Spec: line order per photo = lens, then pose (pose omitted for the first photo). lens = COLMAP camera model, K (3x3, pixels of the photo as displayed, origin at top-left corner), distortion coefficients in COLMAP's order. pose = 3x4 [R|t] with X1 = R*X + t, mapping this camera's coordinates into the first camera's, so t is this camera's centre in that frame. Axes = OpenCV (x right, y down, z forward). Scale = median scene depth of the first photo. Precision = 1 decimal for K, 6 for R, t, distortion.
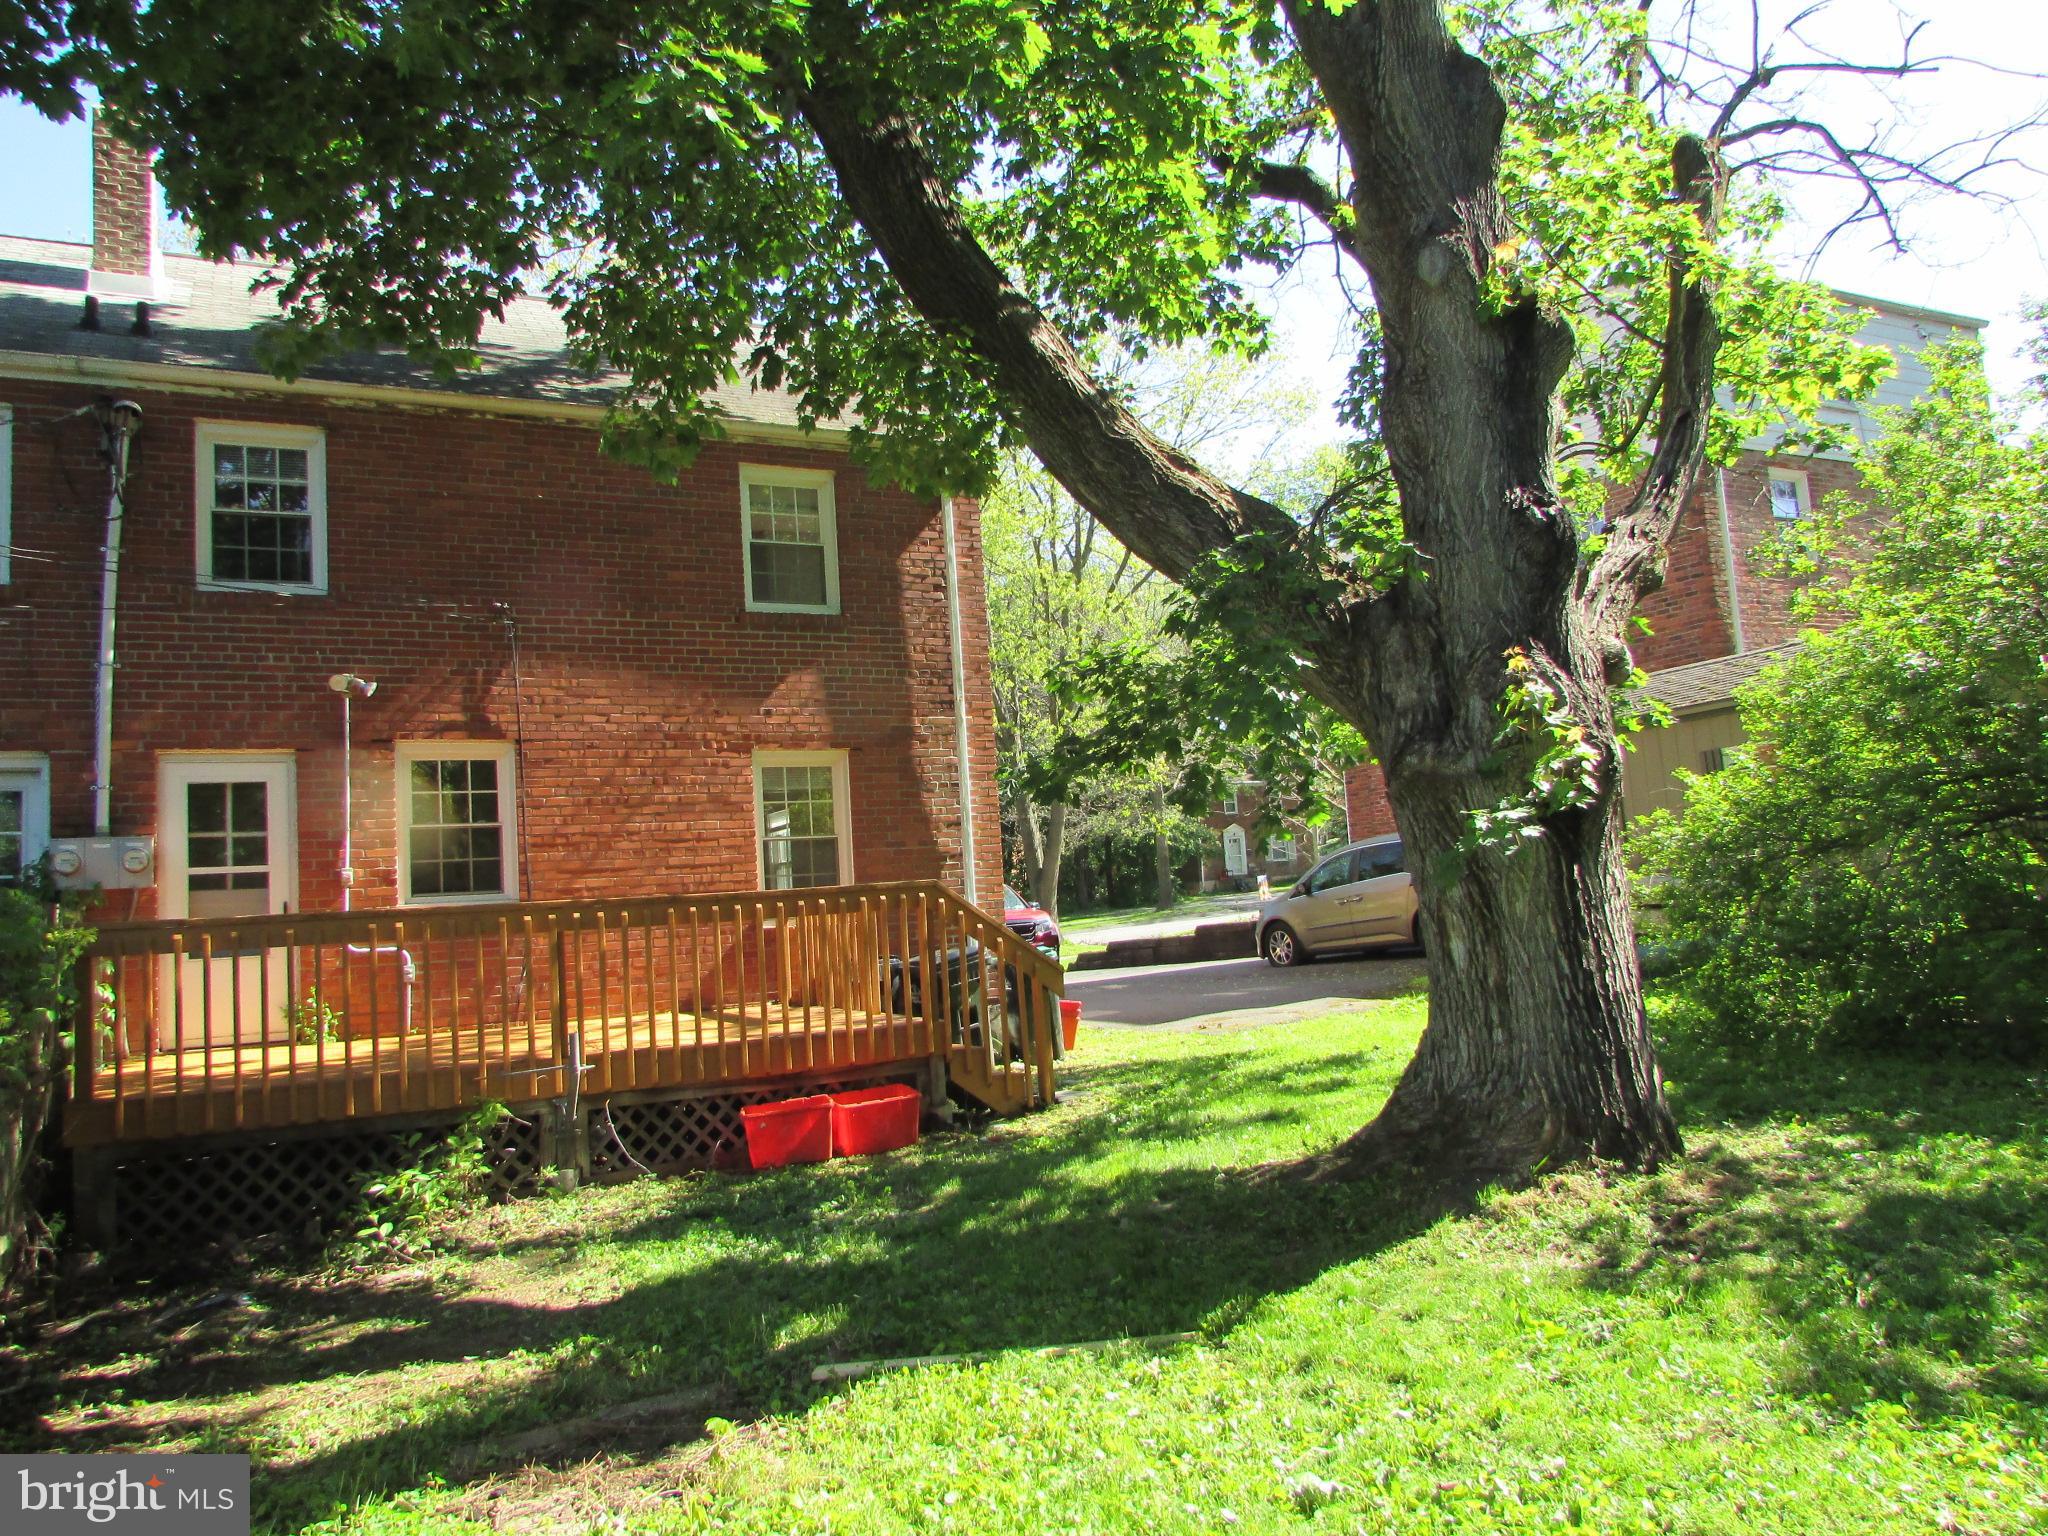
lens RADIAL K [[1449.5, 0, 1024.0], [0, 1449.5, 768.0], [0, 0, 1]] dist [-0.038004, 0.011884]
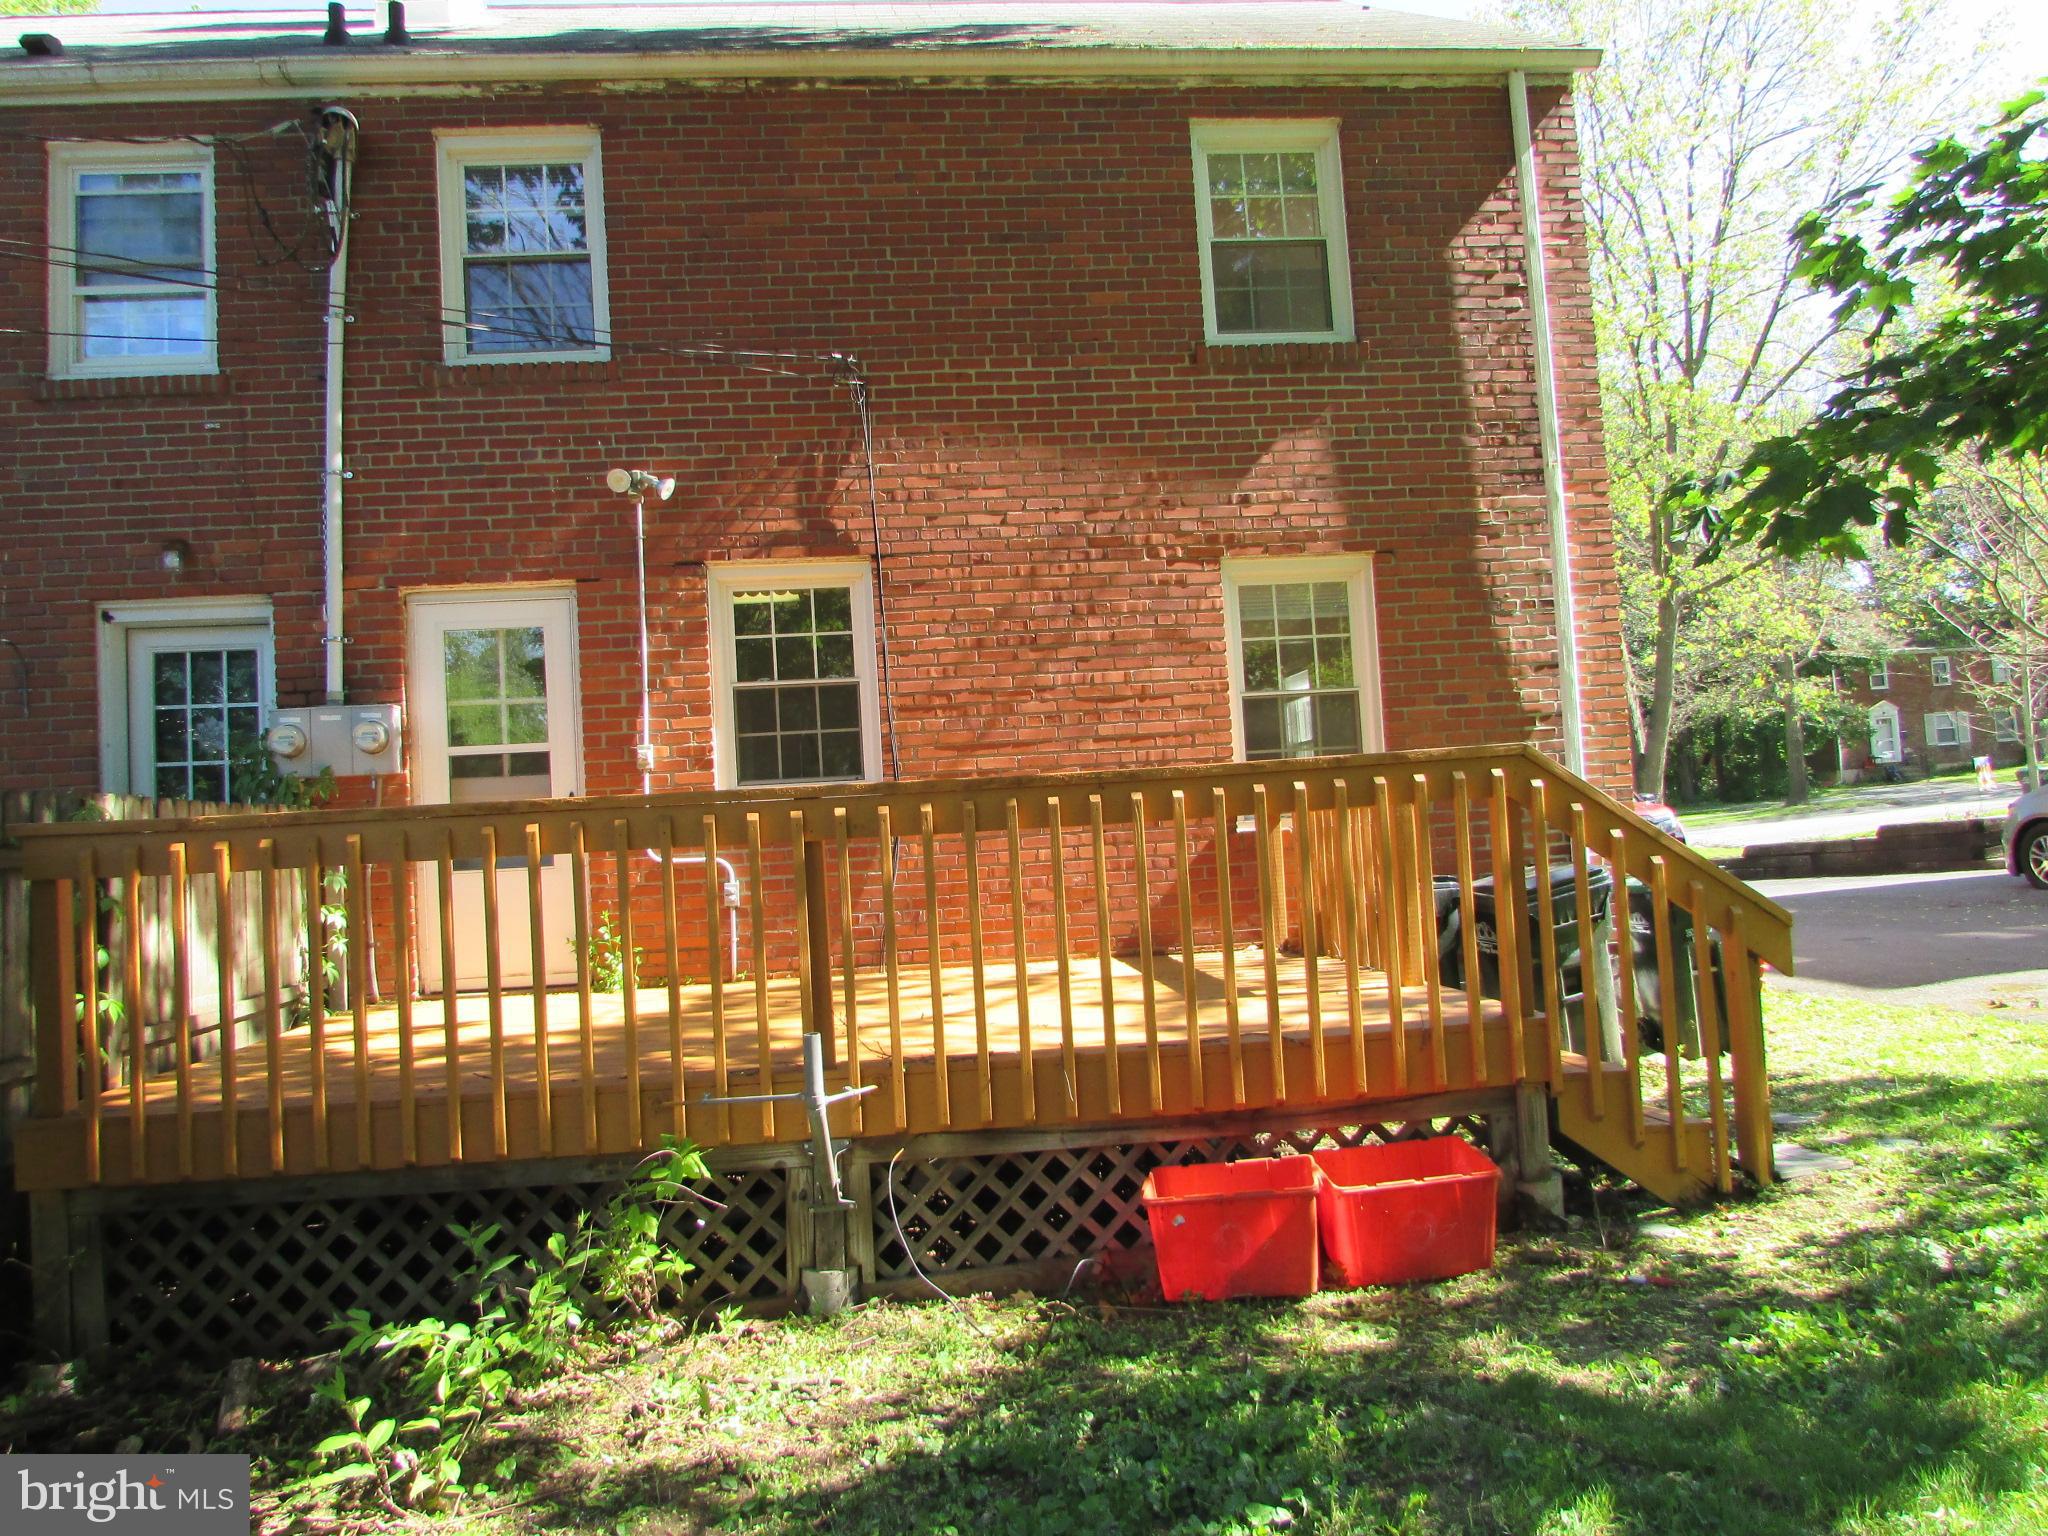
lens RADIAL K [[1475.6, 0, 1033.3], [0, 1475.6, 763.9], [0, 0, 1]] dist [-0.057657, 0.044390]
pose [[0.930982, -0.009537, -0.364941, -0.027867], [0.035009, 0.997384, 0.063246, 0.037885], [0.363383, -0.071657, 0.928880, 0.376224]]
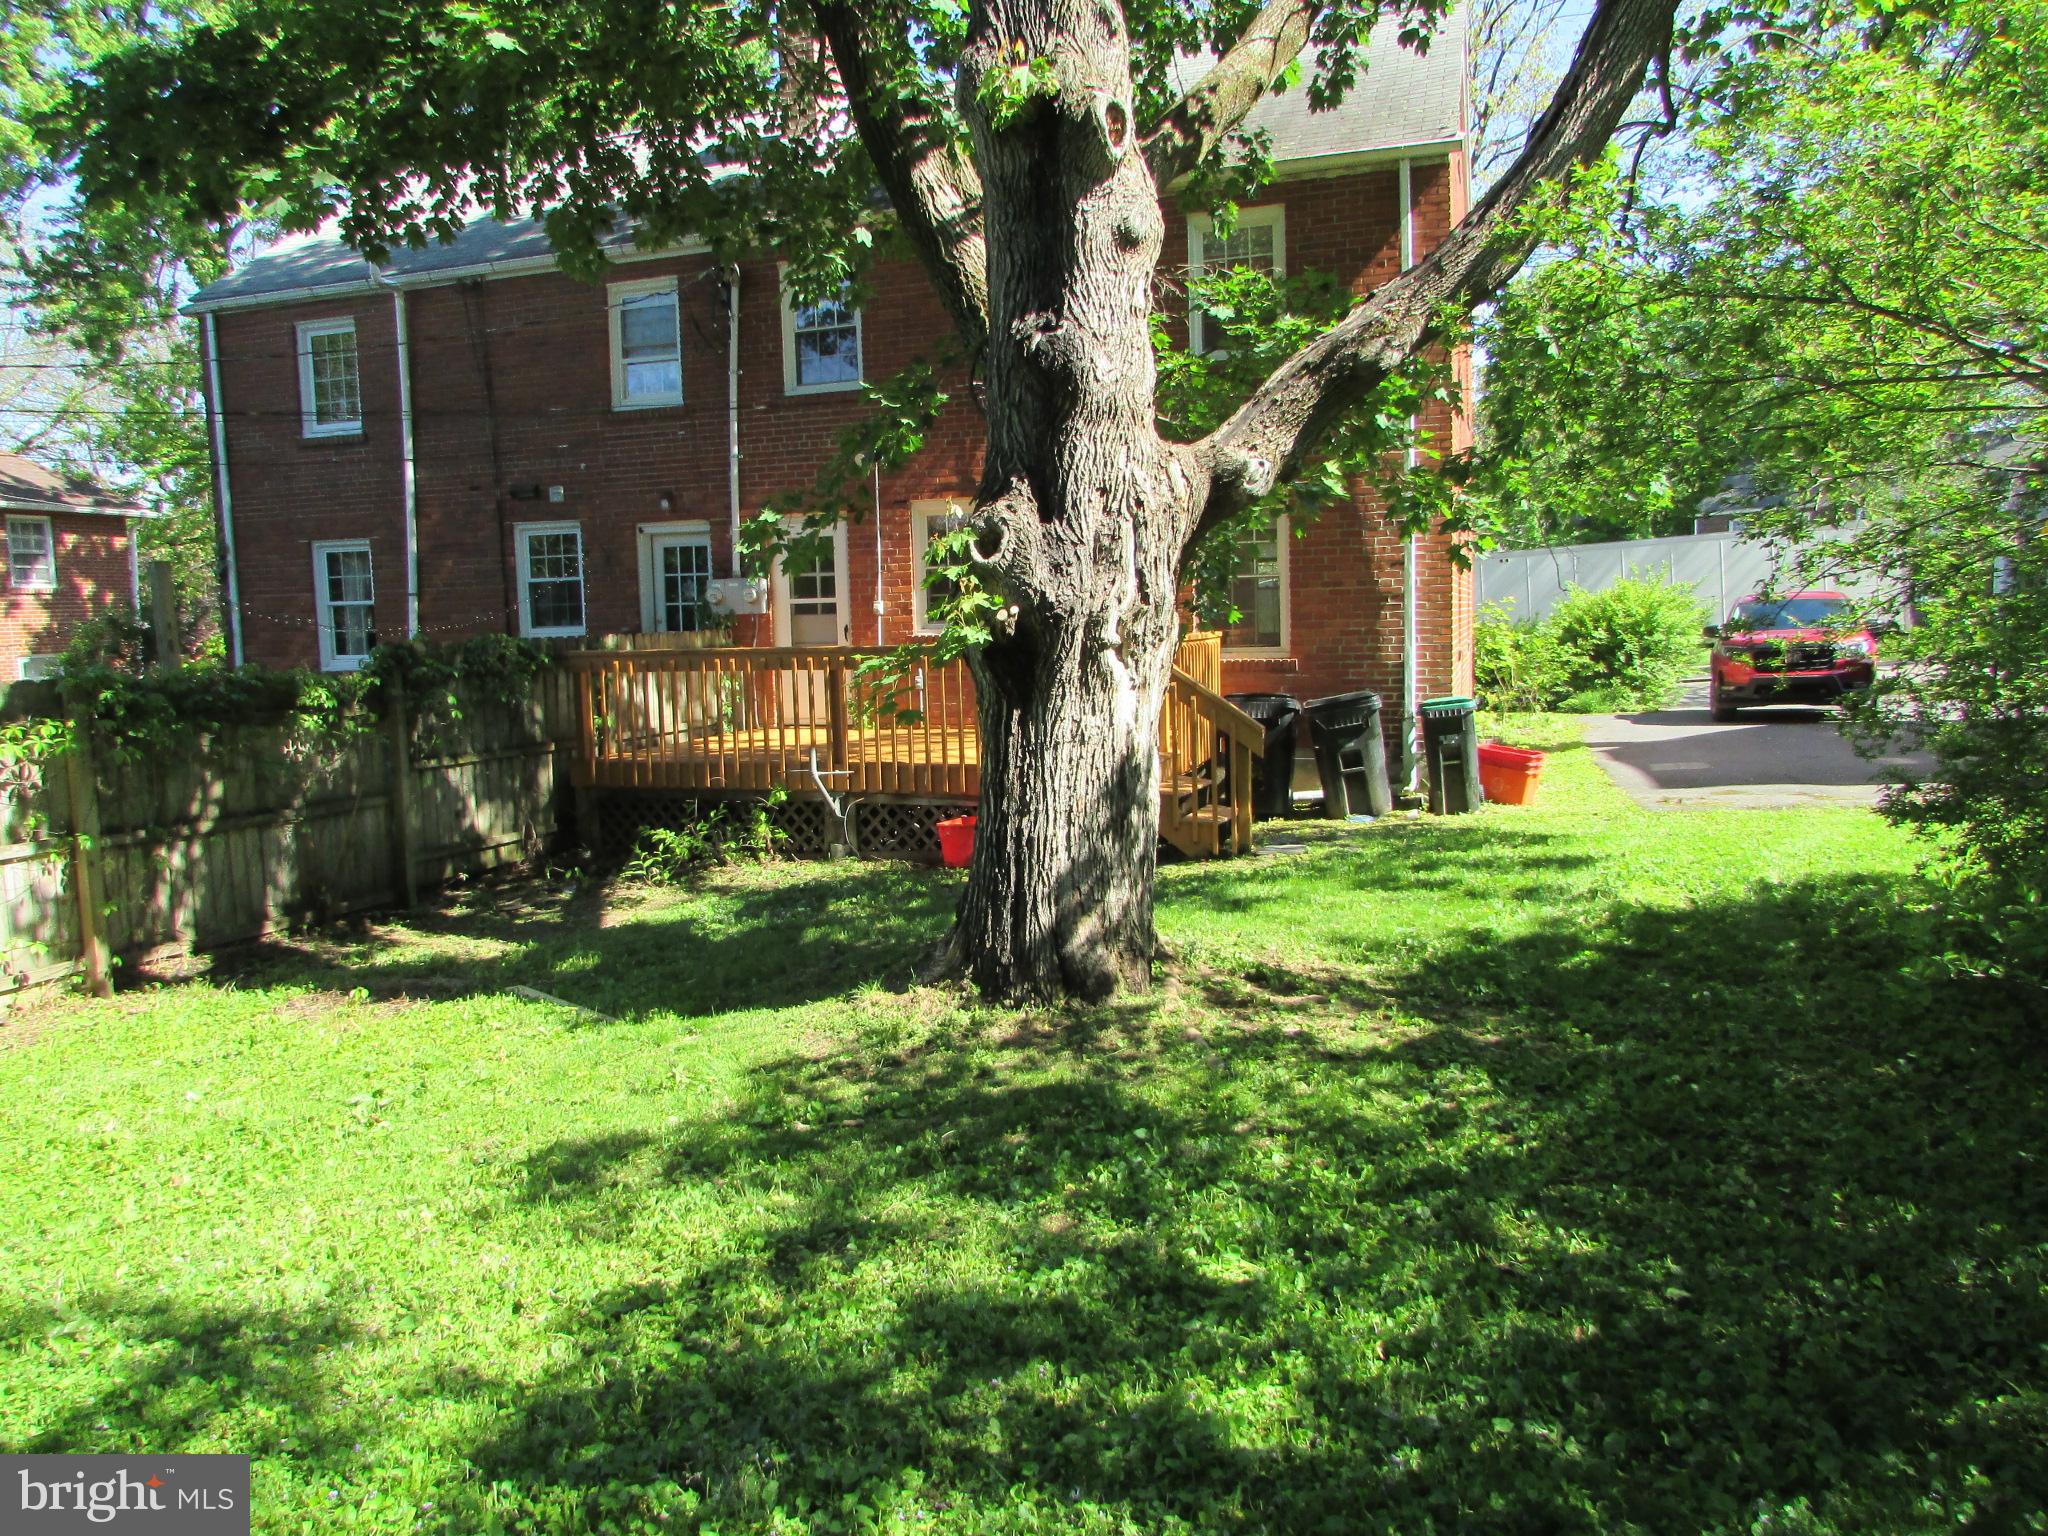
lens RADIAL K [[1449.5, 0, 1024.0], [0, 1449.5, 768.0], [0, 0, 1]] dist [-0.038004, 0.011884]
pose [[0.704205, 0.115061, -0.700611, 0.546219], [0.051489, 0.975907, 0.212027, -0.053567], [0.708127, -0.185384, 0.681314, 0.145542]]
